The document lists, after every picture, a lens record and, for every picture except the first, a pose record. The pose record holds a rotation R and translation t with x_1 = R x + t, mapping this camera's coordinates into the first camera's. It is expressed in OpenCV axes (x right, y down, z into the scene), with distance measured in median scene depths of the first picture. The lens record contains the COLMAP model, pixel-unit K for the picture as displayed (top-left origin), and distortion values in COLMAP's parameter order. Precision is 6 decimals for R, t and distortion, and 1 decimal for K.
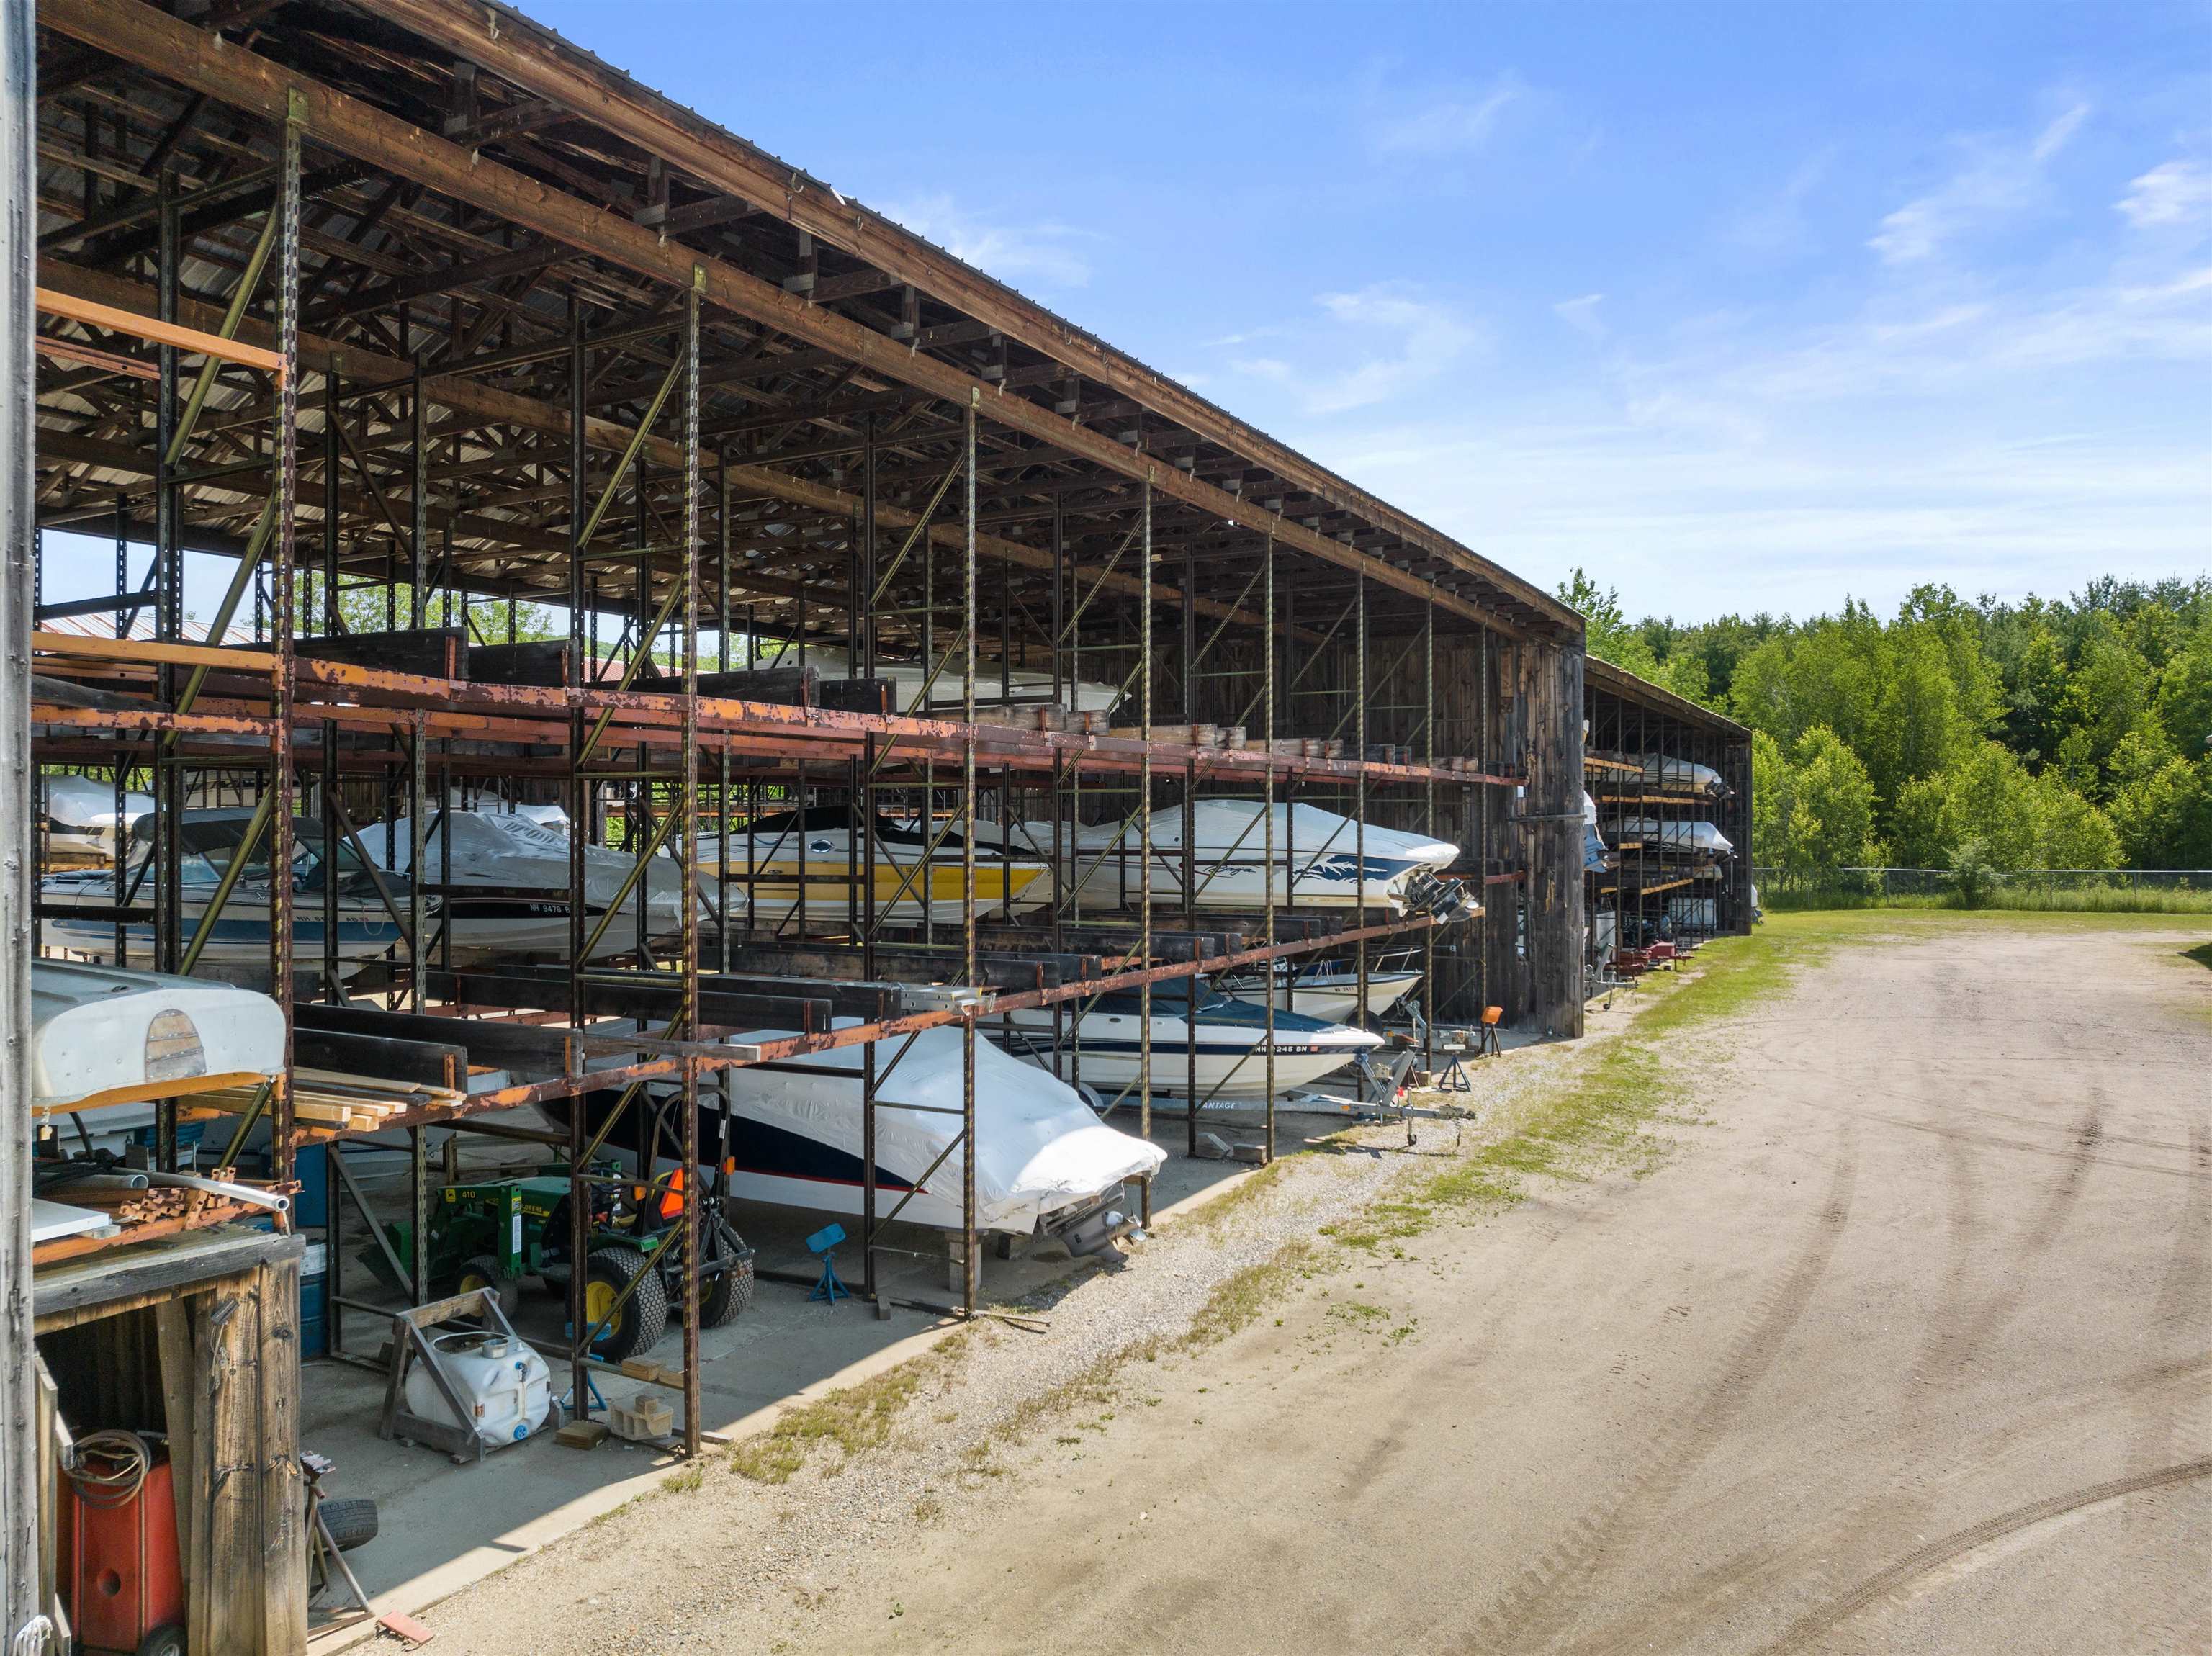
lens RADIAL K [[1570.4, 0, 1113.6], [0, 1570.4, 830.5], [0, 0, 1]] dist [-0.003039, 0.004063]
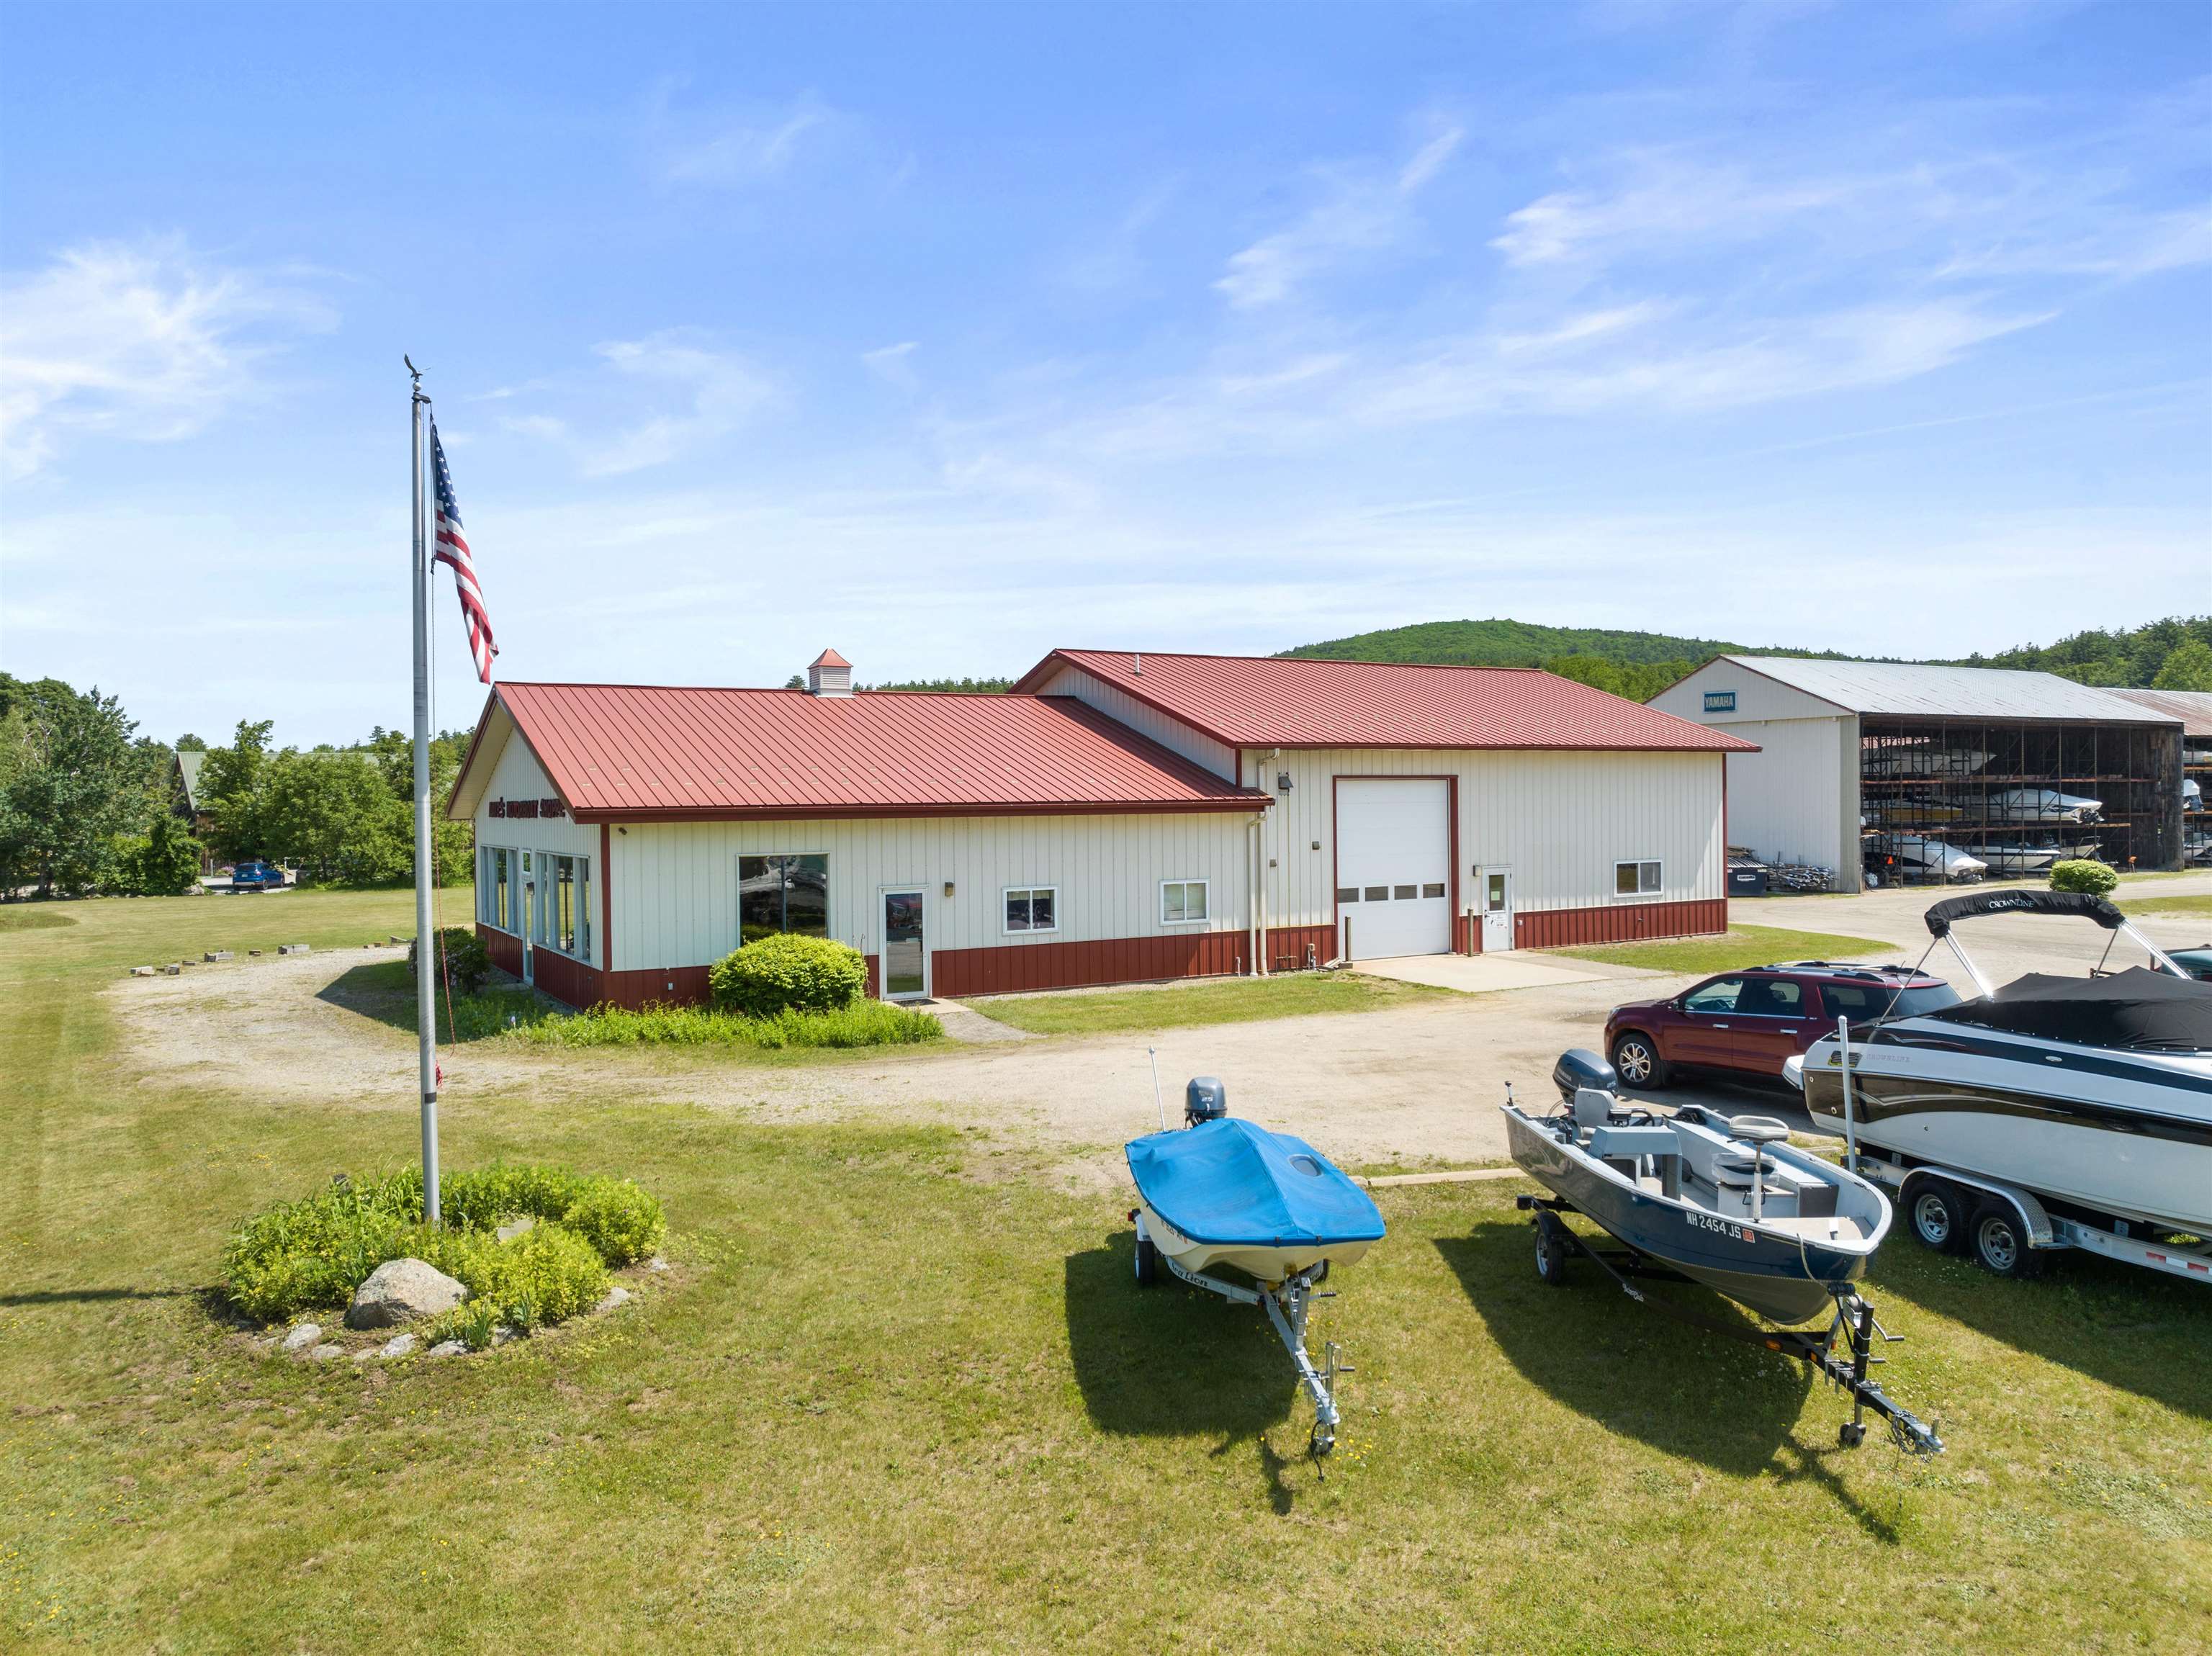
lens RADIAL K [[1570.4, 0, 1115.7], [0, 1570.4, 839.1], [0, 0, 1]] dist [-0.003039, 0.004063]
pose [[0.862628, 0.010571, -0.505728, 0.107294], [0.000857, 0.999750, 0.022359, 0.011550], [0.505838, -0.019721, 0.862403, -3.101192]]
